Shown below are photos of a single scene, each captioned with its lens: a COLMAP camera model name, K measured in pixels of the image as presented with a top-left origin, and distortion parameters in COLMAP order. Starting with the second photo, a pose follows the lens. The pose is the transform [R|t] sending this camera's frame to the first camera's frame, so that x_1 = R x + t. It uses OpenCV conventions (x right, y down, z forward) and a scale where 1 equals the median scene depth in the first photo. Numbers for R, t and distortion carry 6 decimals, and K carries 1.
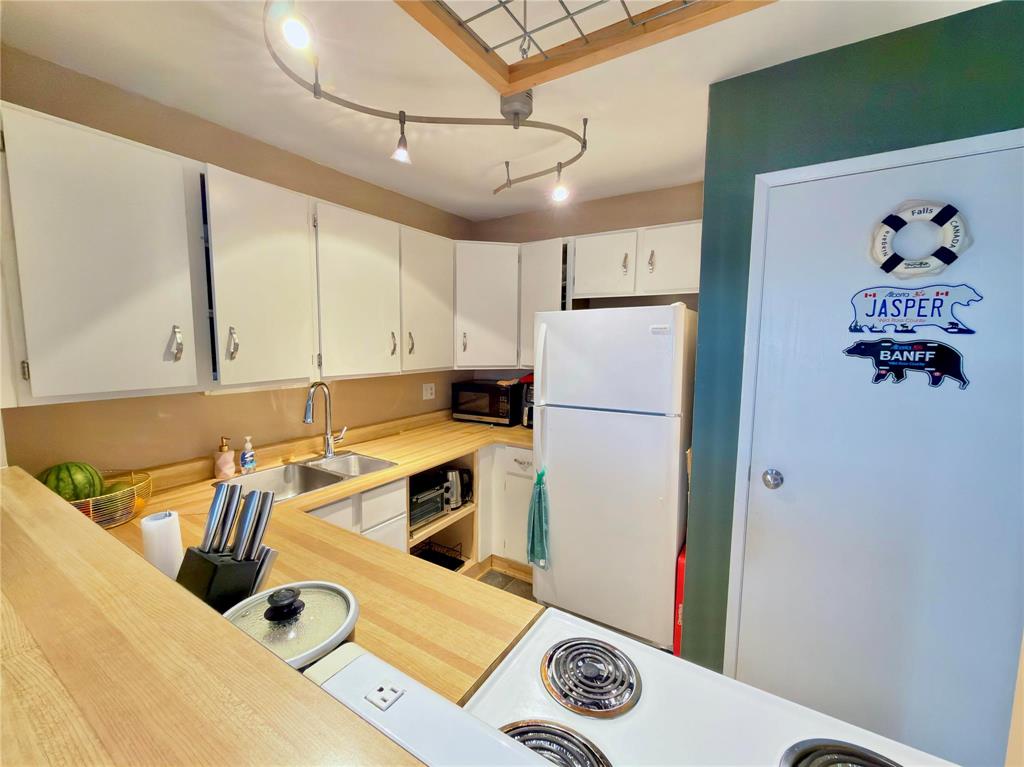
lens RADIAL K [[411.3, 0, 516.7], [0, 411.3, 387.9], [0, 0, 1]] dist [-0.001094, 0.000382]
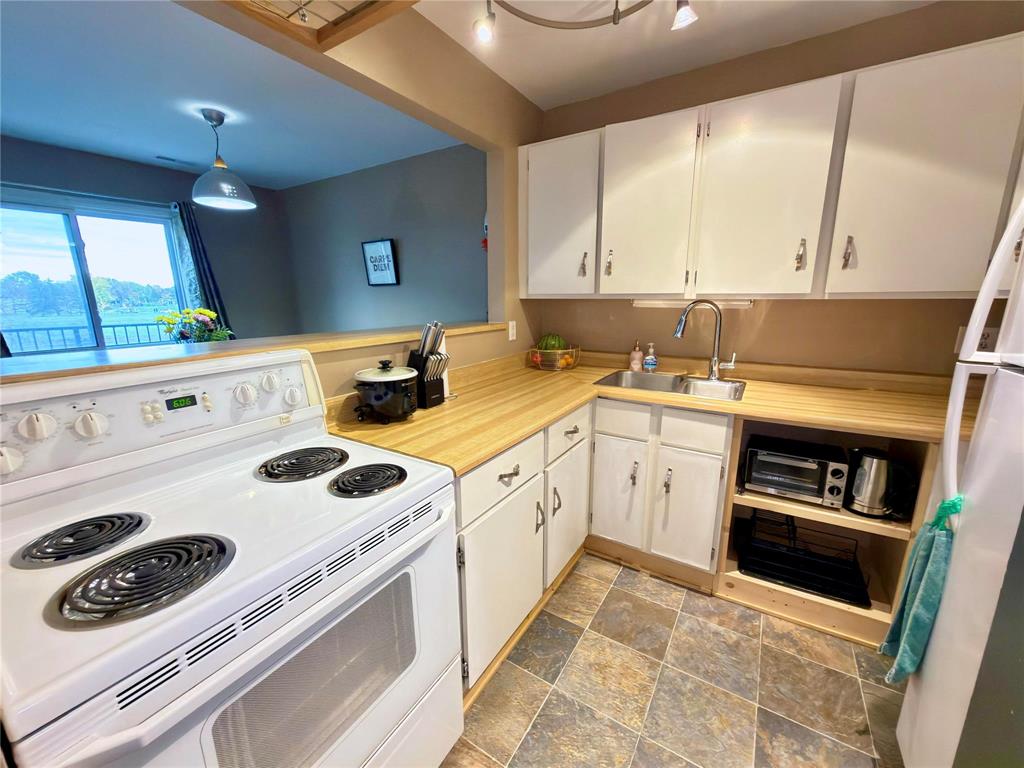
lens RADIAL K [[411.3, 0, 515.4], [0, 411.3, 381.8], [0, 0, 1]] dist [-0.001094, 0.000382]
pose [[0.036016, 0.201503, -0.978825, 0.761904], [-0.114002, 0.973895, 0.196294, 0.050907], [0.992827, 0.104519, 0.058047, 0.738613]]
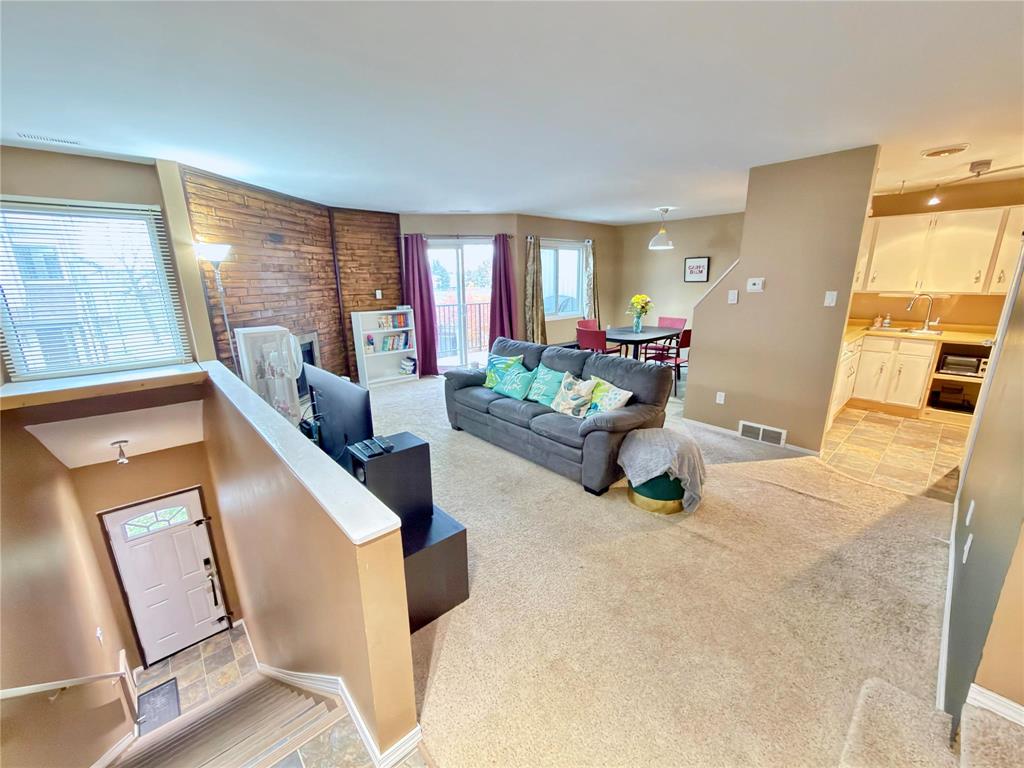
lens RADIAL K [[411.3, 0, 514.0], [0, 411.3, 381.6], [0, 0, 1]] dist [-0.001094, 0.000382]
pose [[-0.229329, 0.233612, -0.944899, 3.282406], [-0.112724, 0.957864, 0.264176, 0.147572], [0.966800, 0.167096, -0.193332, -0.934812]]
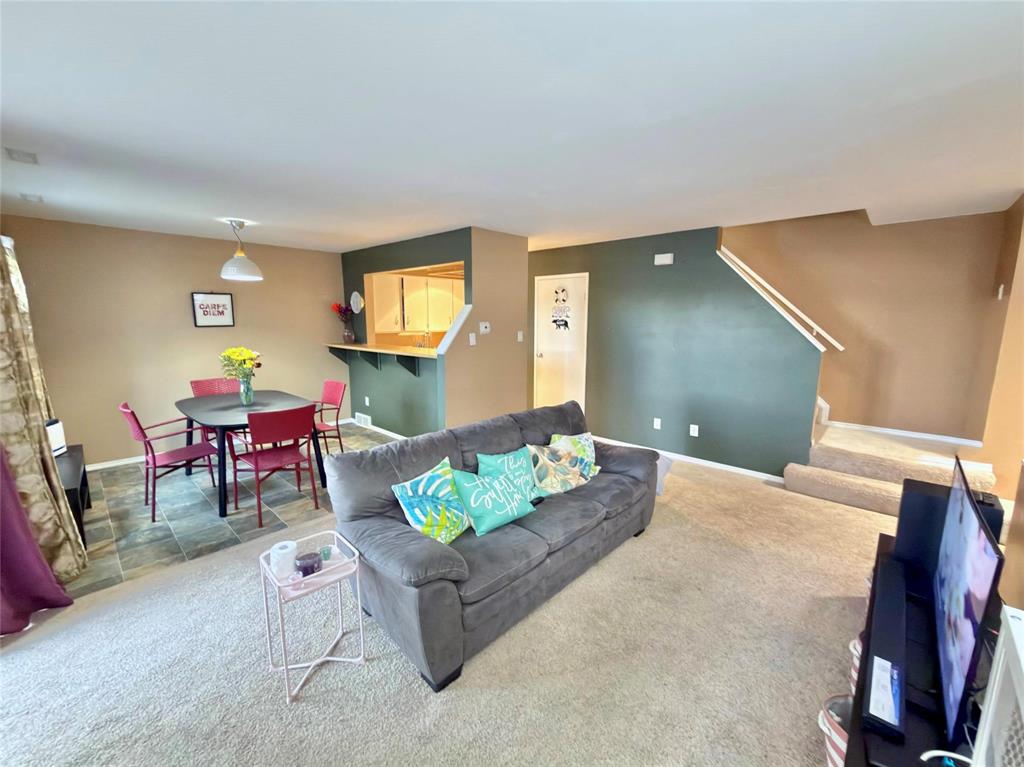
lens RADIAL K [[411.3, 0, 512.1], [0, 411.3, 386.3], [0, 0, 1]] dist [-0.001094, 0.000382]
pose [[0.984531, 0.025143, -0.173398, 1.079651], [-0.018546, 0.999045, 0.039565, 0.380833], [0.174228, -0.035737, 0.984057, -2.990976]]
